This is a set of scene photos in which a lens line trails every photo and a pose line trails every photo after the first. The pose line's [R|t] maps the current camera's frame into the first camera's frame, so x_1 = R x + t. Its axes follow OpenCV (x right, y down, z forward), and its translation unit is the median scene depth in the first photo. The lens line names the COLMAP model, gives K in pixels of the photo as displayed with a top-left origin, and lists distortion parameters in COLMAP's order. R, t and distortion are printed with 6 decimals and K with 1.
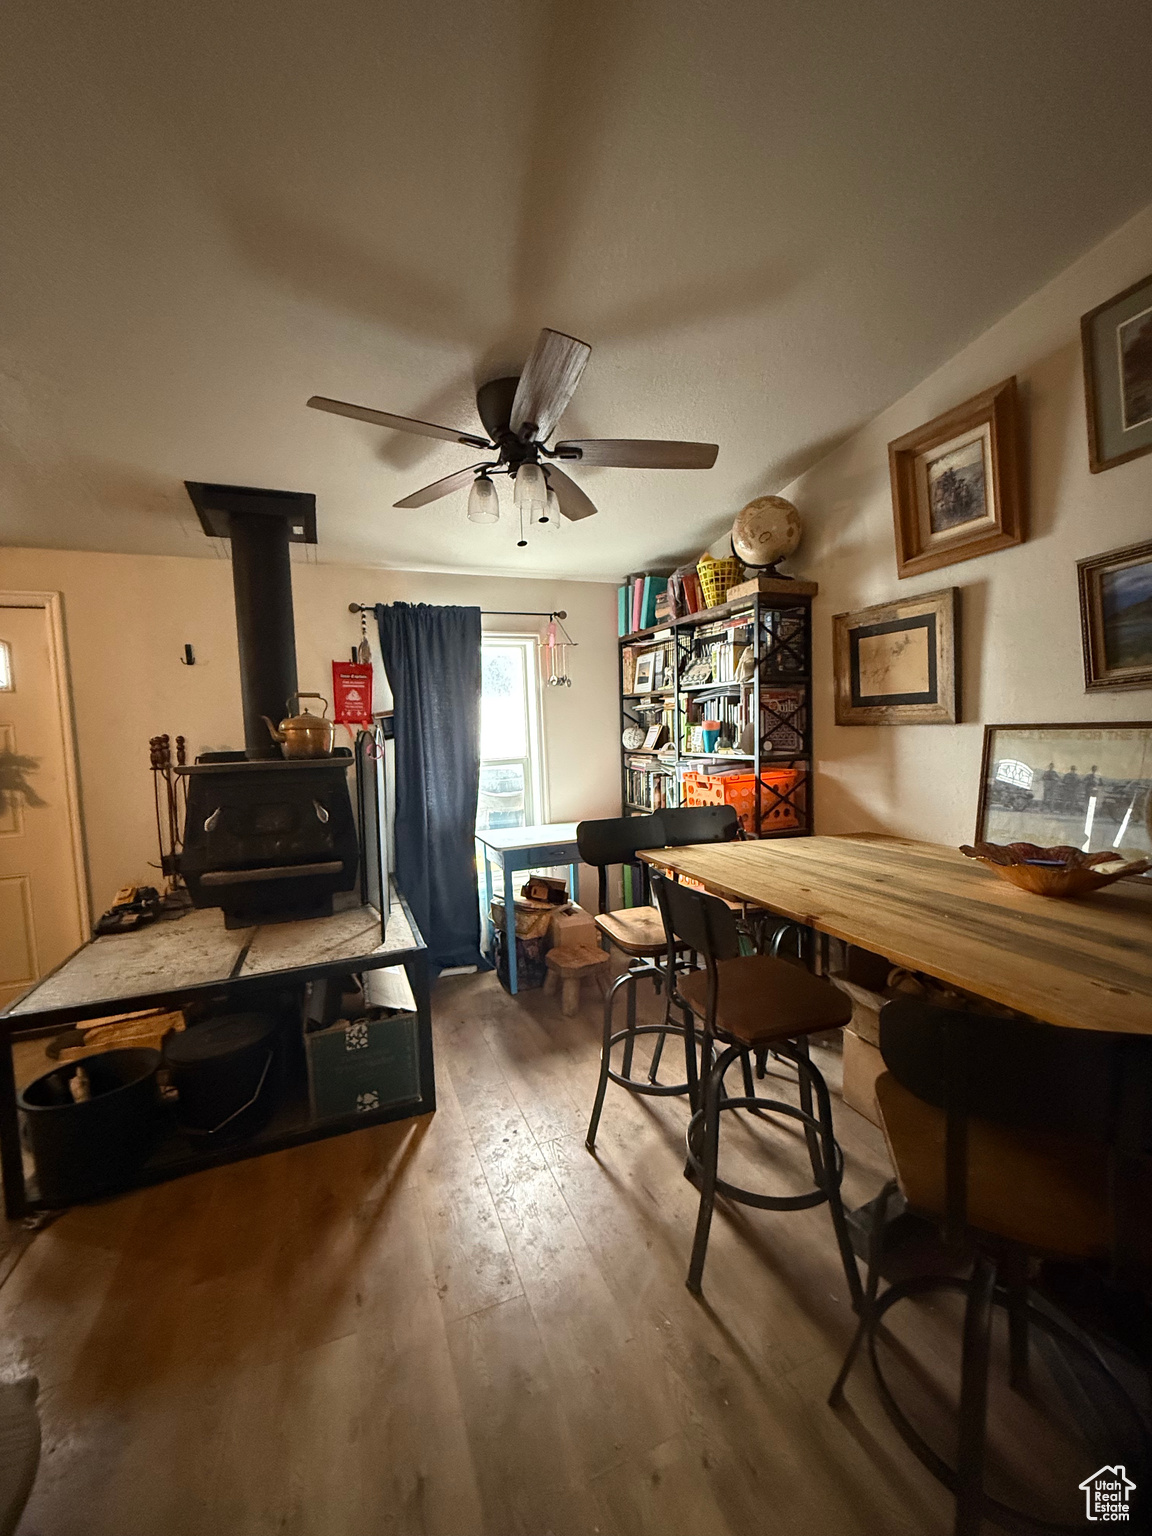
lens RADIAL K [[611.4, 0, 577.2], [0, 611.4, 762.5], [0, 0, 1]] dist [0.000268, 0.000130]
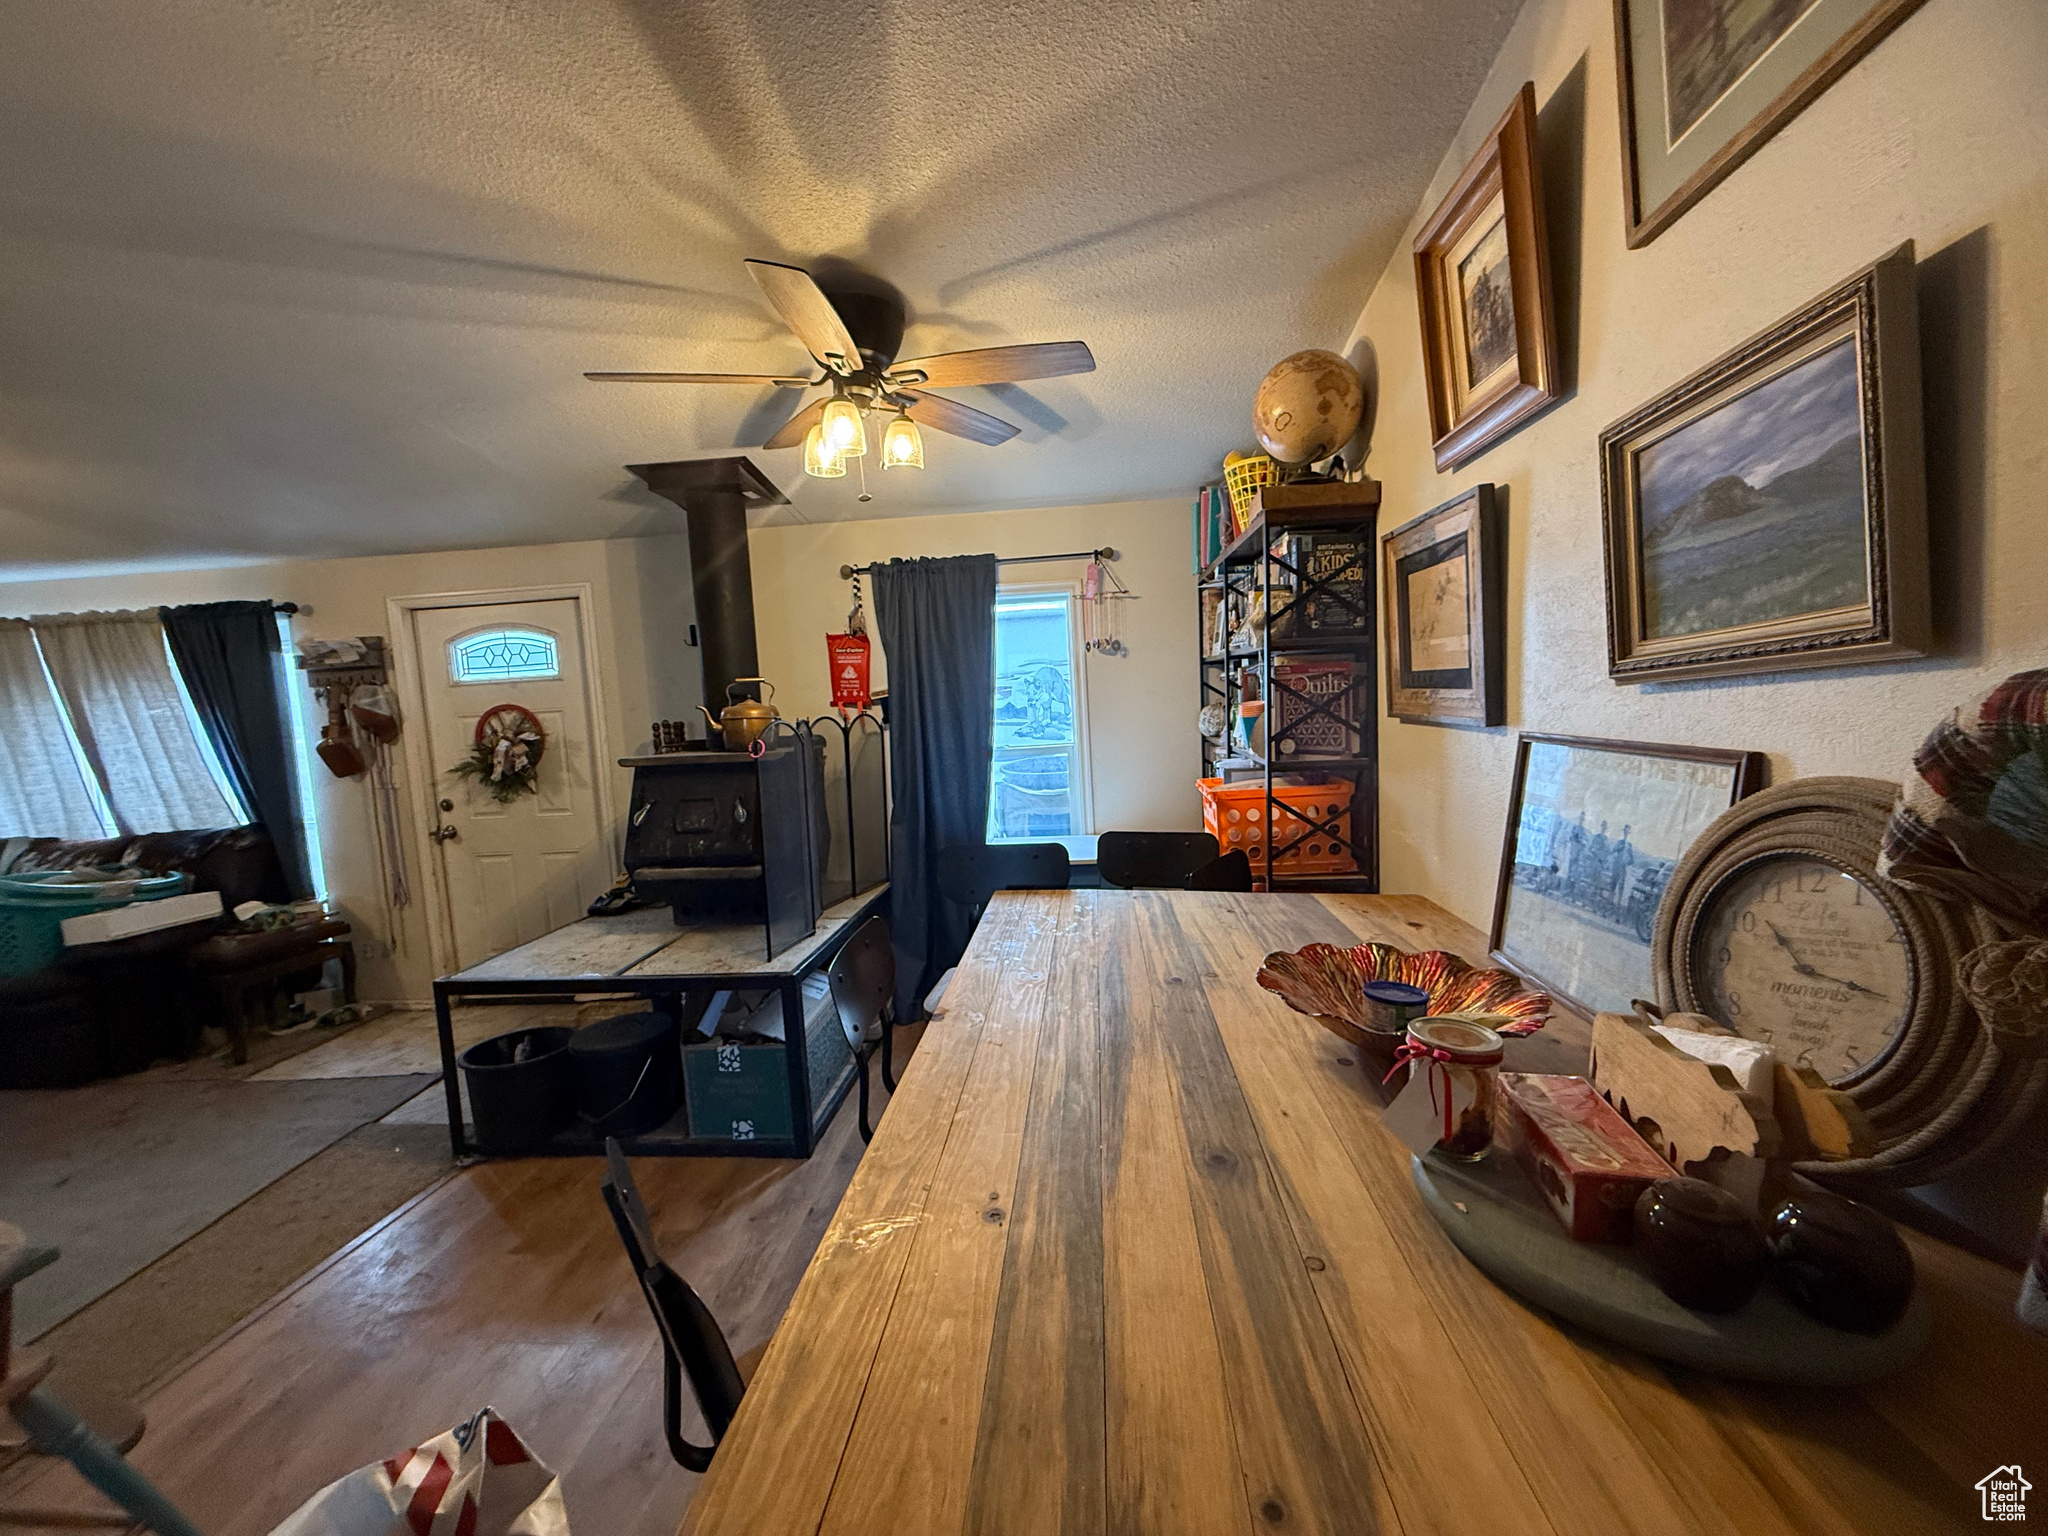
lens RADIAL K [[815.2, 0, 1021.7], [0, 815.2, 768.4], [0, 0, 1]] dist [0.000268, 0.000130]
pose [[0.890503, 0.034156, -0.453694, 0.457982], [-0.009803, 0.998387, 0.055922, -0.050000], [0.454873, -0.045351, 0.889401, 0.098753]]
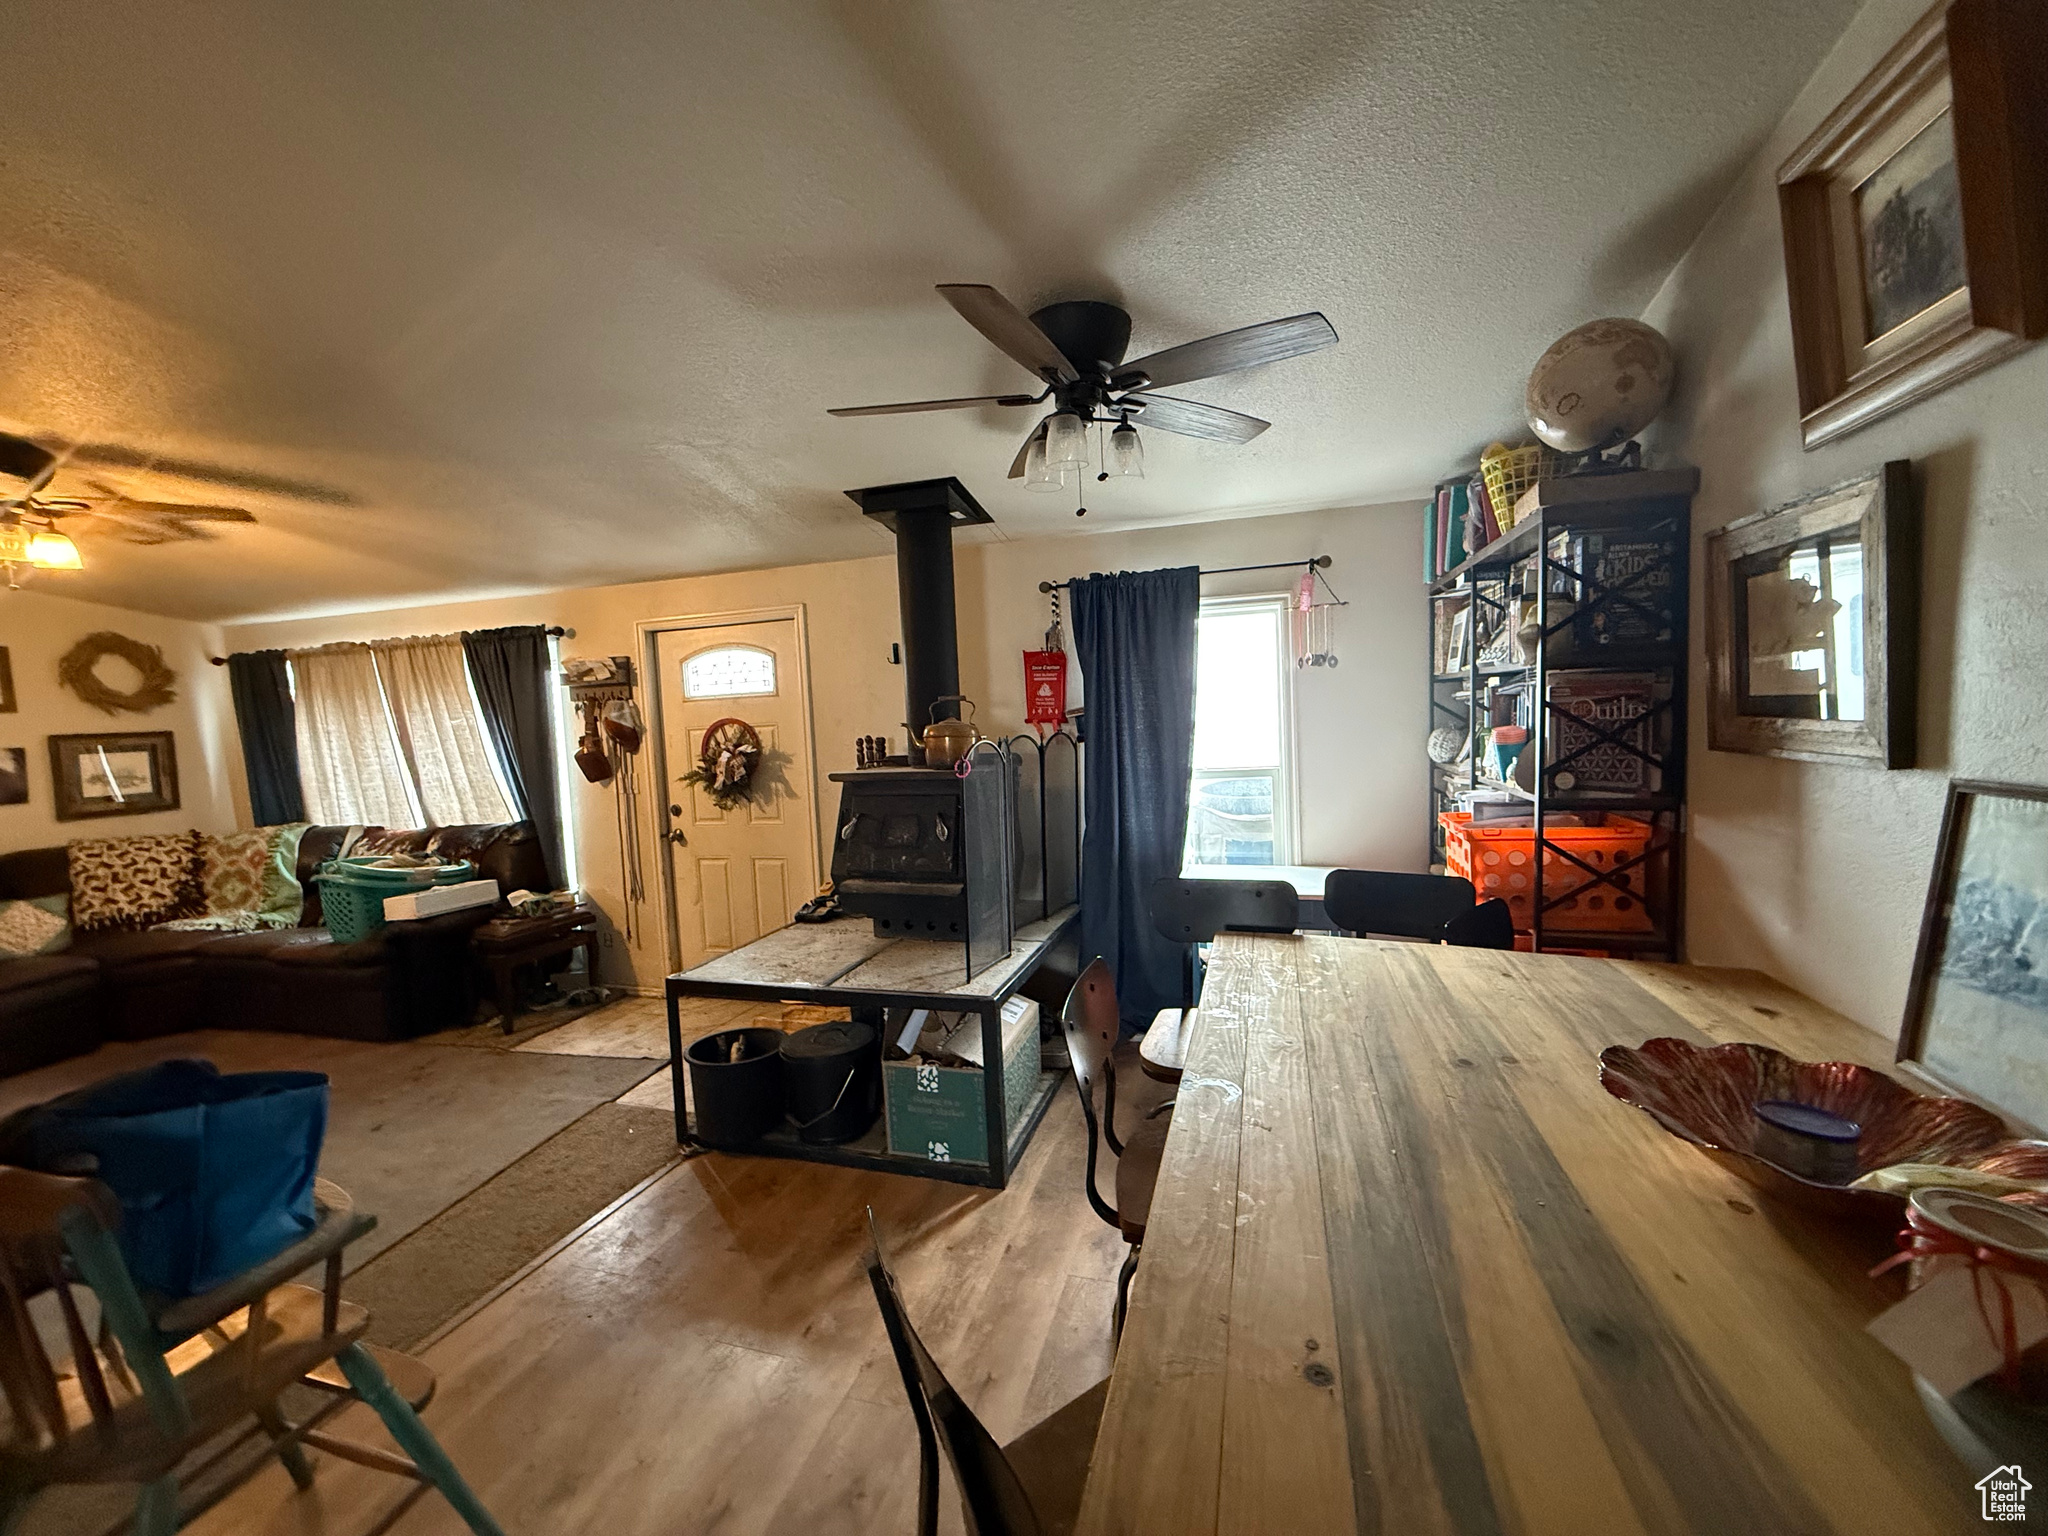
lens RADIAL K [[815.2, 0, 1019.3], [0, 815.2, 766.7], [0, 0, 1]] dist [0.000268, 0.000130]
pose [[0.778336, 0.044556, -0.626265, 0.393059], [-0.023471, 0.998846, 0.041893, -0.060117], [0.627409, -0.017908, 0.778484, 0.109166]]
